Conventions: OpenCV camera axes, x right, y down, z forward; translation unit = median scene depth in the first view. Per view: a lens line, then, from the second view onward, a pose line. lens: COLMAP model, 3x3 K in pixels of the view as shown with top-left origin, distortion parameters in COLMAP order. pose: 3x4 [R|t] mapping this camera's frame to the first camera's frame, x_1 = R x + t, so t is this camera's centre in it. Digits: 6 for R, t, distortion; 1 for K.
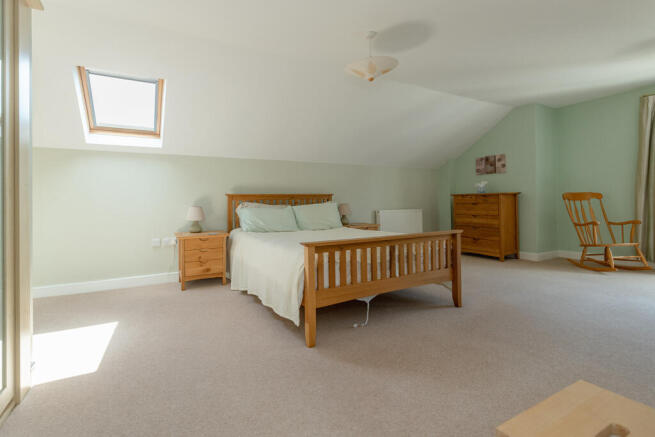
lens RADIAL K [[313.5, 0, 326.6], [0, 313.5, 199.5], [0, 0, 1]] dist [0.000436, 0.000041]
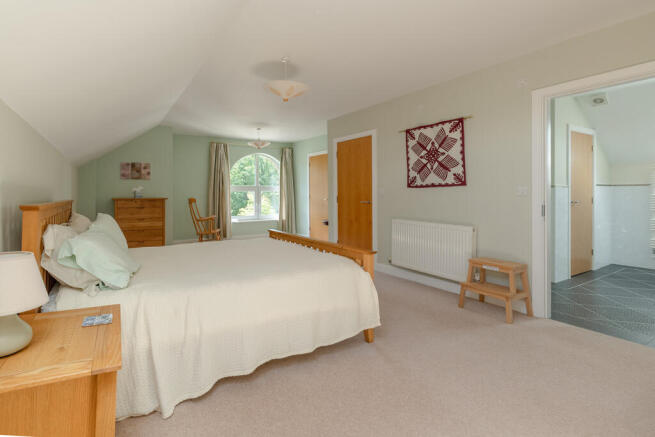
lens RADIAL K [[313.5, 0, 326.6], [0, 313.5, 199.5], [0, 0, 1]] dist [0.000436, 0.000041]
pose [[-0.113292, 0.003496, 0.993556, -0.618697], [0.002388, 0.999992, -0.003246, -0.009435], [-0.993559, 0.002005, -0.113299, 0.490184]]
